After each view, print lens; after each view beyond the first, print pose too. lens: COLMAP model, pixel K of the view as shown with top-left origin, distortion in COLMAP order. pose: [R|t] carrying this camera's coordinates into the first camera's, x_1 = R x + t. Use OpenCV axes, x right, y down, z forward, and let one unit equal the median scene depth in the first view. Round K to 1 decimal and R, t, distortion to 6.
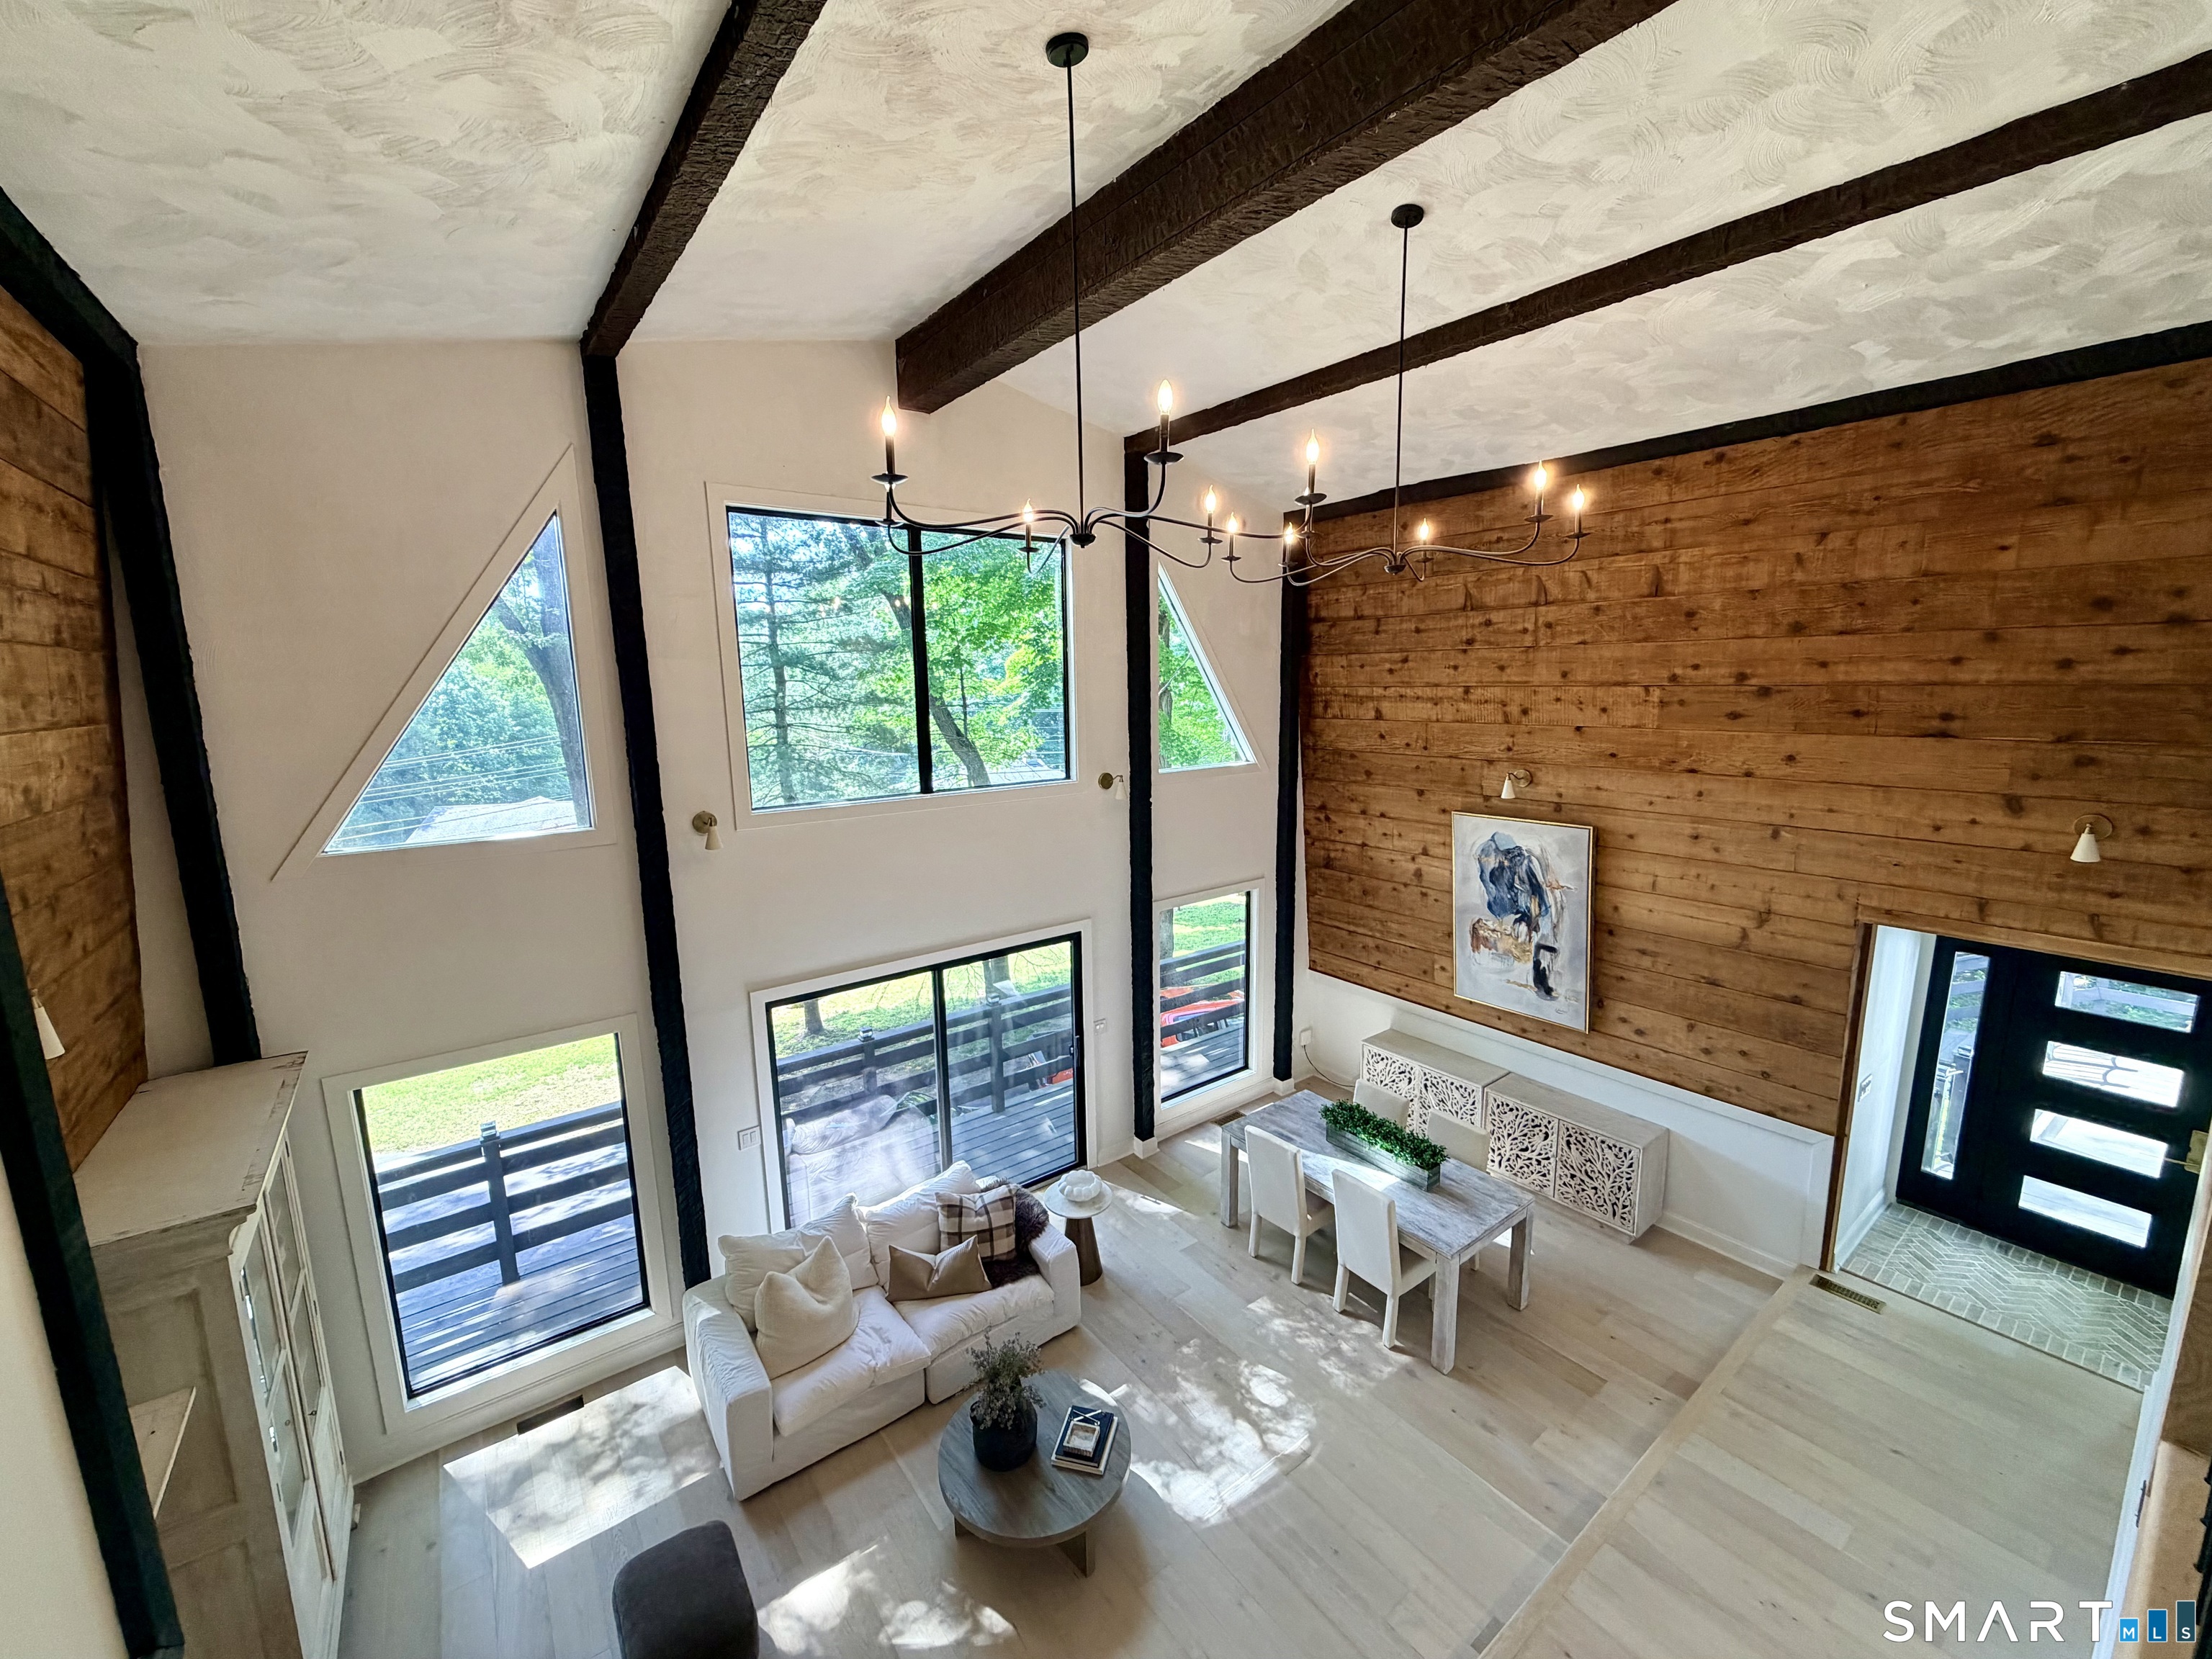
lens RADIAL K [[879.5, 0, 1099.1], [0, 879.5, 827.7], [0, 0, 1]] dist [0.001050, 0.000205]
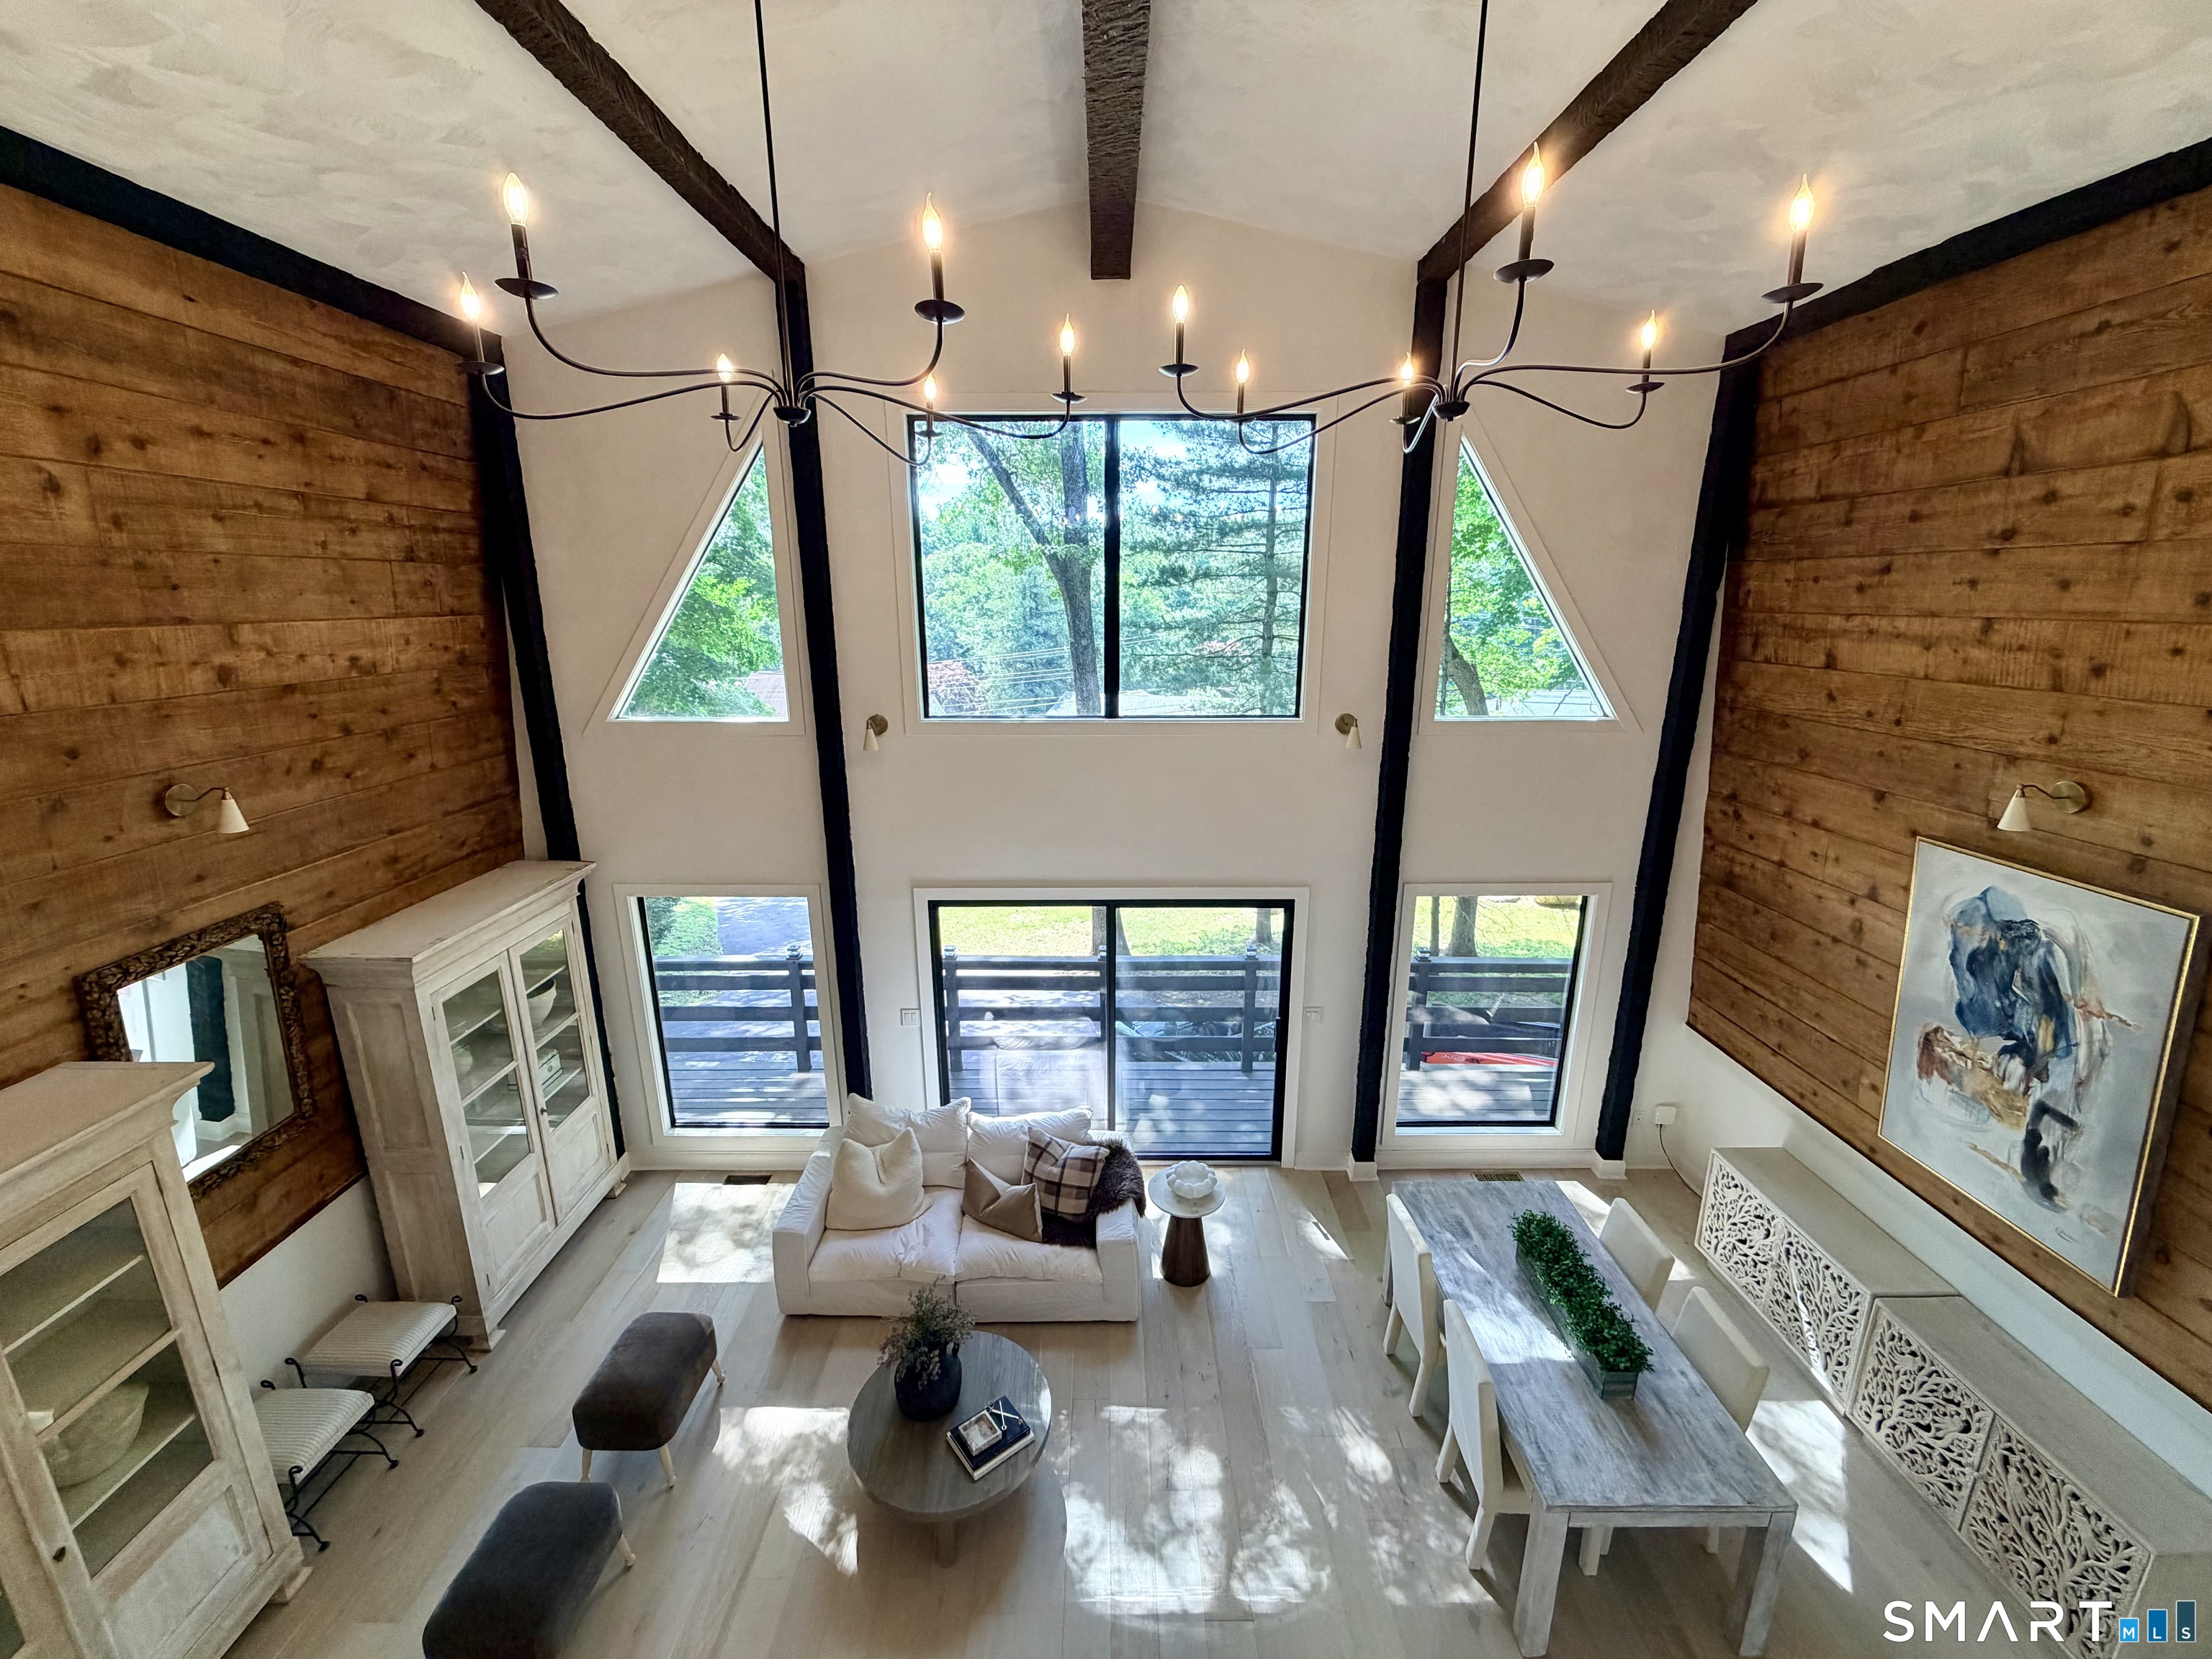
lens RADIAL K [[879.5, 0, 1099.1], [0, 879.5, 827.7], [0, 0, 1]] dist [0.001050, 0.000205]
pose [[0.798910, 0.168106, -0.577480, 0.317001], [-0.111470, 0.984896, 0.132495, -0.042521], [0.591031, -0.041480, 0.805582, 0.222027]]
